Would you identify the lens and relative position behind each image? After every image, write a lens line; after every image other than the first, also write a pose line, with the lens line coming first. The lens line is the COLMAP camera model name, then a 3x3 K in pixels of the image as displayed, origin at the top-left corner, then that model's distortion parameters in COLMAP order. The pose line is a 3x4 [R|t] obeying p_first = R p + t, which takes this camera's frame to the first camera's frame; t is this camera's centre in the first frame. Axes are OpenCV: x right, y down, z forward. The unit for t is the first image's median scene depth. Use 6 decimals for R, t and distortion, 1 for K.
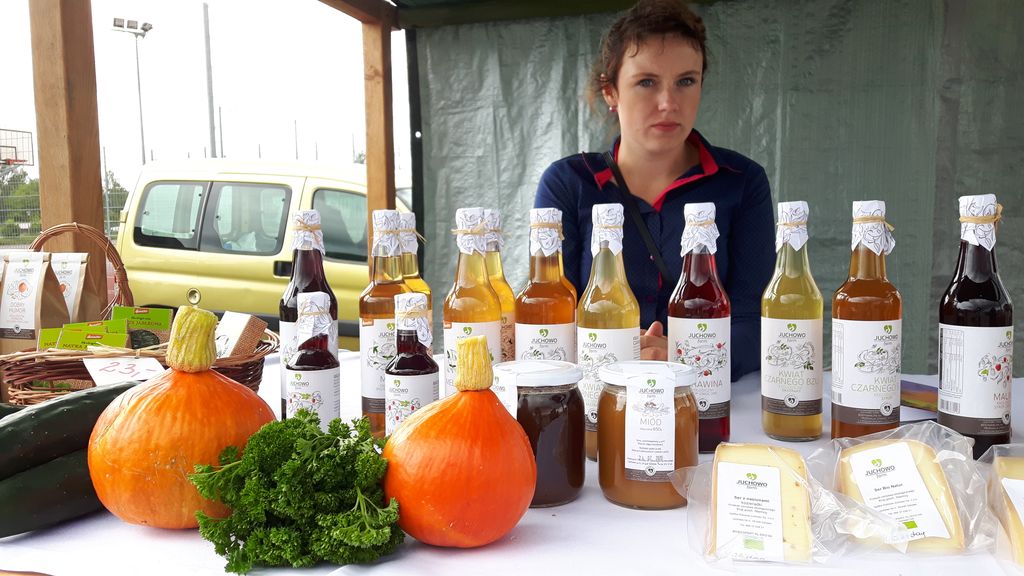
lens RADIAL K [[829.8, 0, 510.0], [0, 829.8, 282.3], [0, 0, 1]] dist [0.154532, -0.269433]
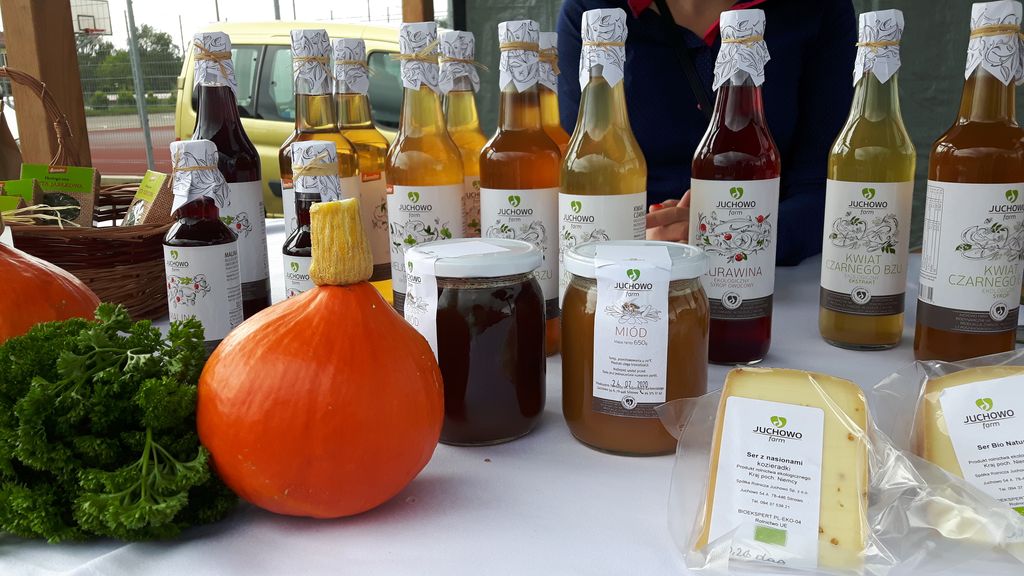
lens RADIAL K [[829.8, 0, 510.0], [0, 829.8, 282.3], [0, 0, 1]] dist [0.154532, -0.269433]
pose [[0.996012, 0.017091, -0.087571, 0.105656], [-0.003865, 0.988826, 0.149025, 0.024196], [0.089139, -0.148092, 0.984948, 0.281879]]
